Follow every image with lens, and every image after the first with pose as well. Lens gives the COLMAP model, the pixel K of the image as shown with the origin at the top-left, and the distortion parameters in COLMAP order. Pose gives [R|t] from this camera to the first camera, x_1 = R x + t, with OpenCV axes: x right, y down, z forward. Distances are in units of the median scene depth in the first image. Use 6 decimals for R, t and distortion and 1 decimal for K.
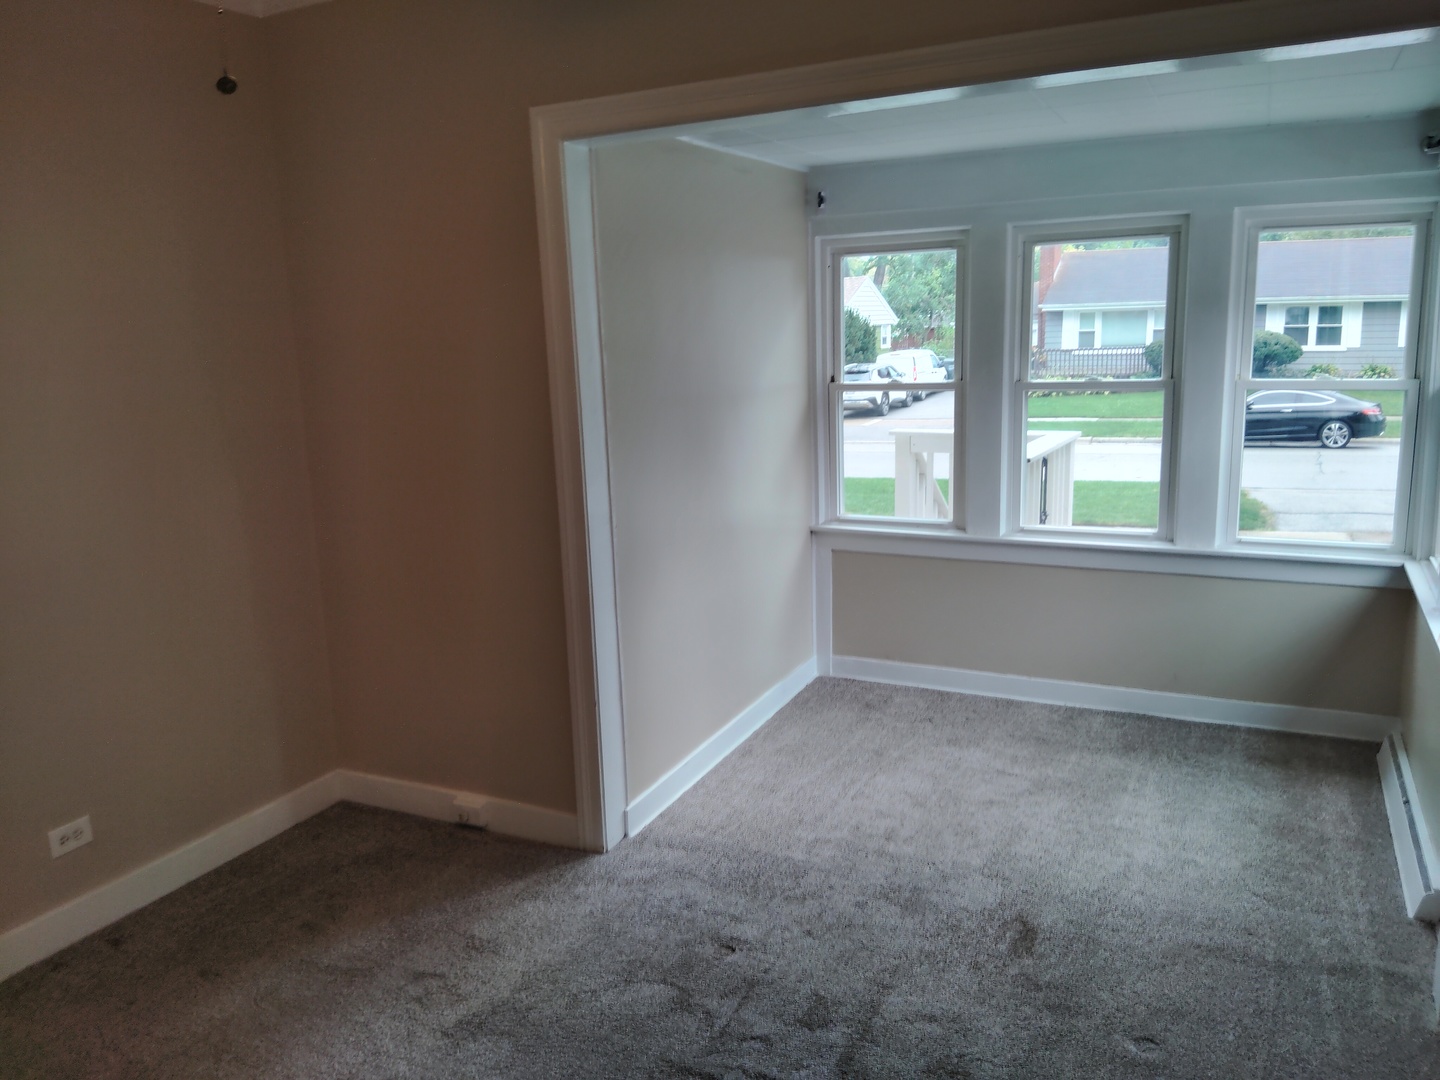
lens RADIAL K [[1089.0, 0, 710.3], [0, 1089.0, 534.2], [0, 0, 1]] dist [0.062975, -0.119040]
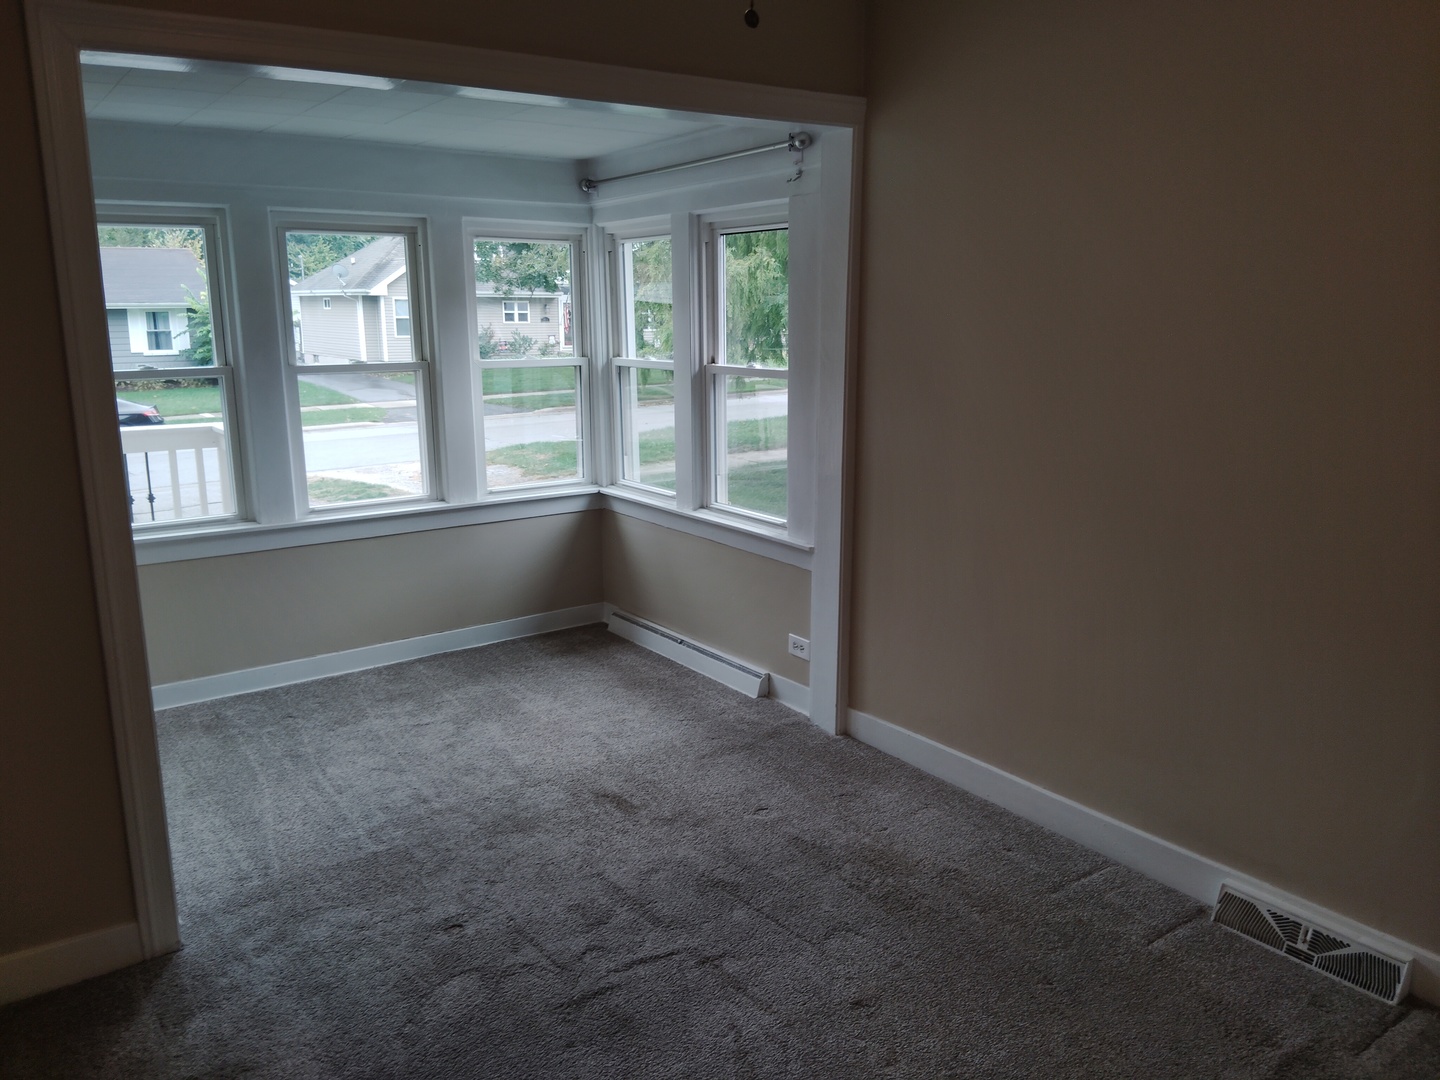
lens RADIAL K [[1089.0, 0, 716.8], [0, 1089.0, 539.9], [0, 0, 1]] dist [0.062975, -0.119040]
pose [[0.459517, -0.157101, 0.874164, -0.524063], [0.160358, 0.982732, 0.092318, -0.014339], [-0.873573, 0.097757, 0.476775, 0.219407]]
